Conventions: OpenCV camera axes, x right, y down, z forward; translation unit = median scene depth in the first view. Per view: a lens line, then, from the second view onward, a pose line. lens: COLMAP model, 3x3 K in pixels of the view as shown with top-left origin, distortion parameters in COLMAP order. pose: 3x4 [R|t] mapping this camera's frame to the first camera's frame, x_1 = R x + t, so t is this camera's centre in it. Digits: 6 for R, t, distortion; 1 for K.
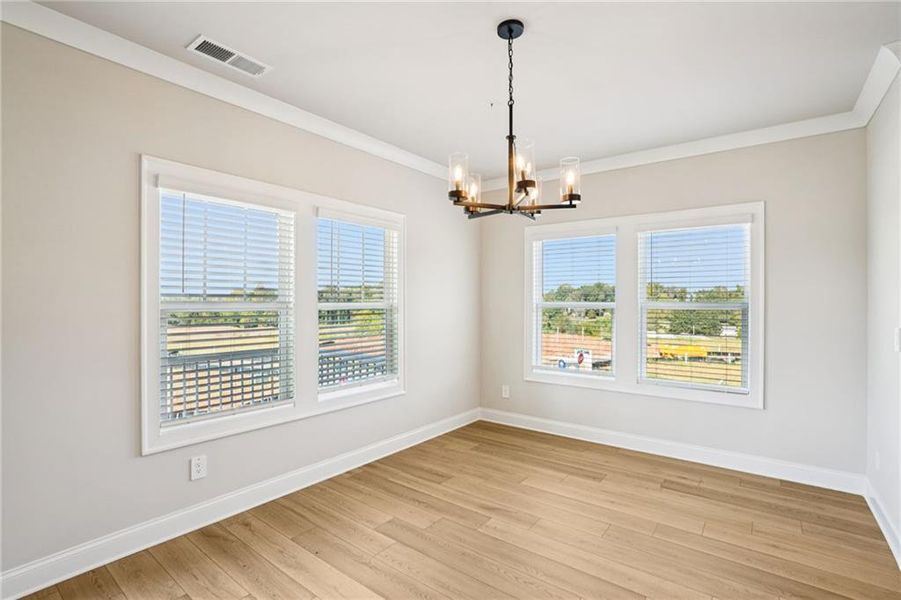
lens RADIAL K [[420.5, 0, 446.7], [0, 420.5, 298.8], [0, 0, 1]] dist [-0.053102, 0.015256]
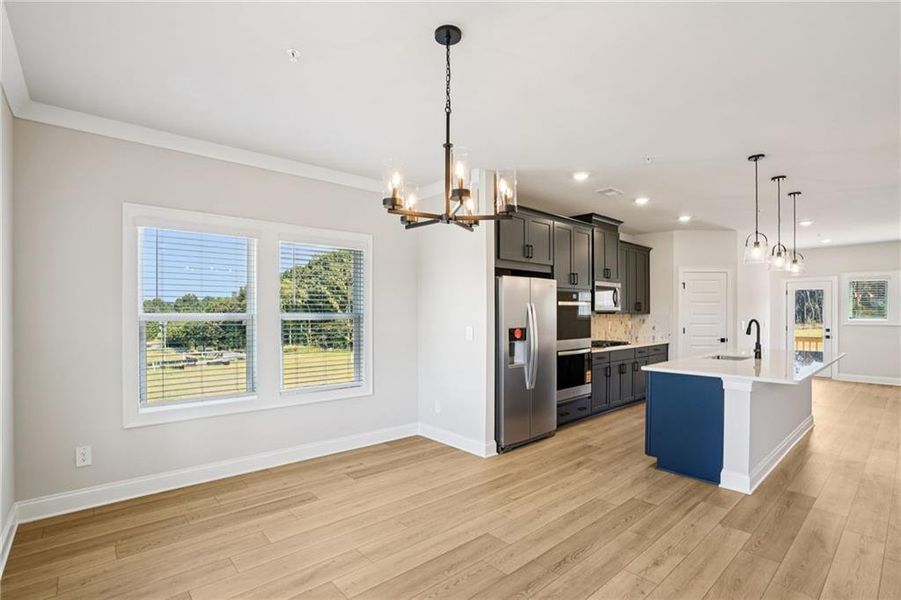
lens RADIAL K [[425.2, 0, 445.7], [0, 425.2, 311.9], [0, 0, 1]] dist [-0.055499, 0.018158]
pose [[0.198339, 0.003073, 0.980129, -0.873046], [-0.000166, 0.999995, -0.003102, 0.018825], [-0.980133, 0.000453, 0.198339, 0.863676]]
